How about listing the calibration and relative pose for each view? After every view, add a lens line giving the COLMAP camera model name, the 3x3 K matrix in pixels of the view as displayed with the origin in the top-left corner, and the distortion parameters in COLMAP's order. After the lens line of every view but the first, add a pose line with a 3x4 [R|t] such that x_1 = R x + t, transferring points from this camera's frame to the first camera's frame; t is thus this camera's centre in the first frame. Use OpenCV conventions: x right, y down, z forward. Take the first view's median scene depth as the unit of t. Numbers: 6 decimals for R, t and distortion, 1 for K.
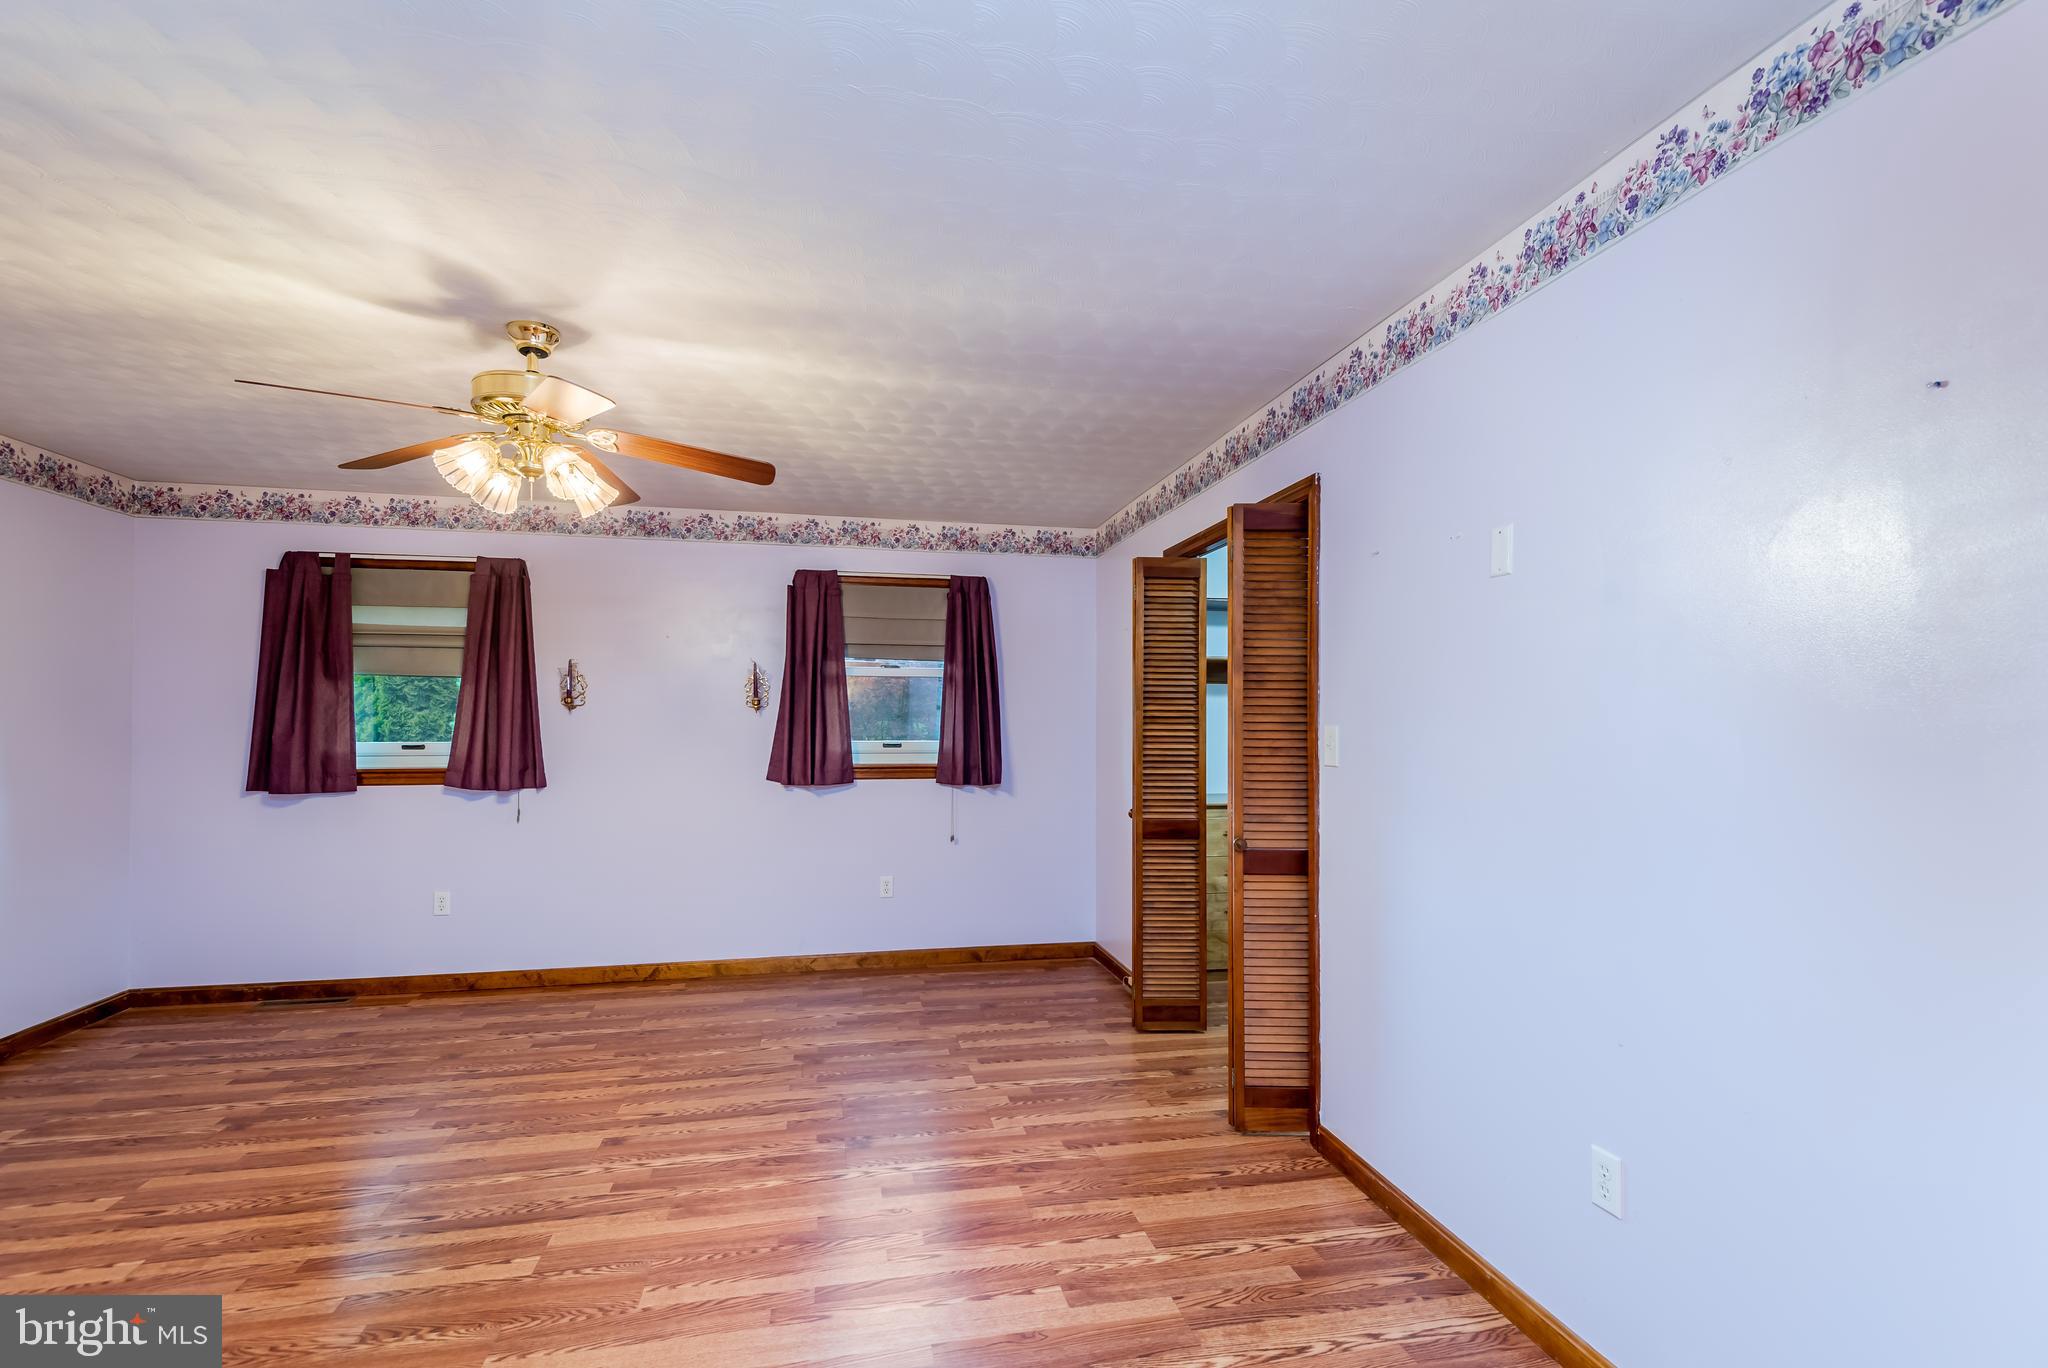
lens RADIAL K [[950.3, 0, 1027.0], [0, 950.3, 705.4], [0, 0, 1]] dist [0.016835, -0.007847]
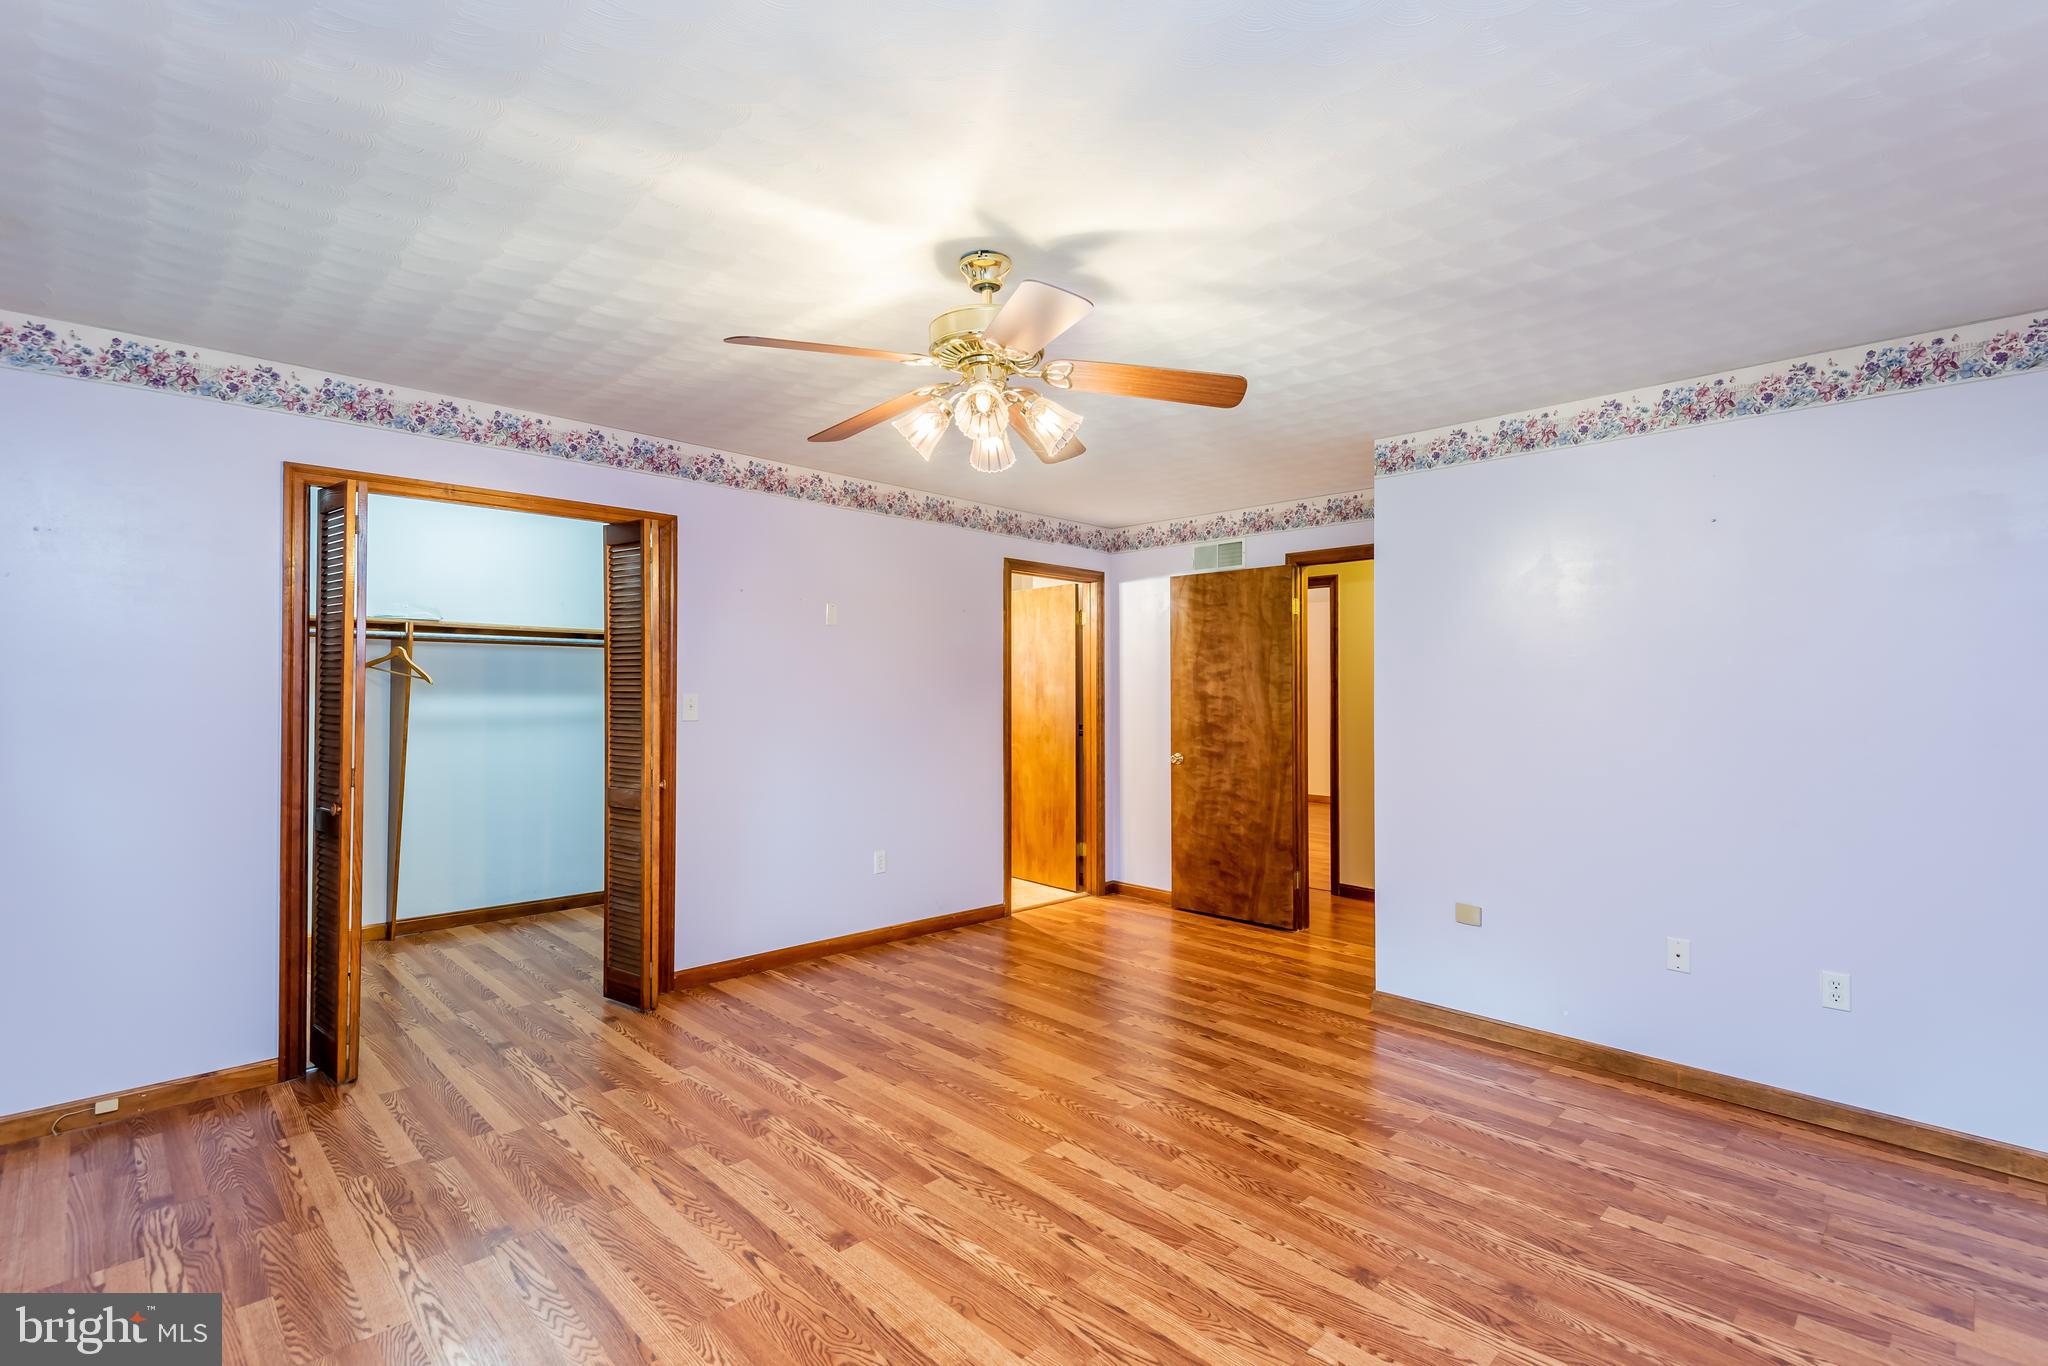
lens RADIAL K [[950.3, 0, 1024.8], [0, 950.3, 679.0], [0, 0, 1]] dist [0.016835, -0.007847]
pose [[-0.529571, 0.009028, 0.848218, -1.270916], [-0.014154, 0.999710, -0.019478, 0.019373], [-0.848148, -0.022321, -0.529289, 1.408188]]
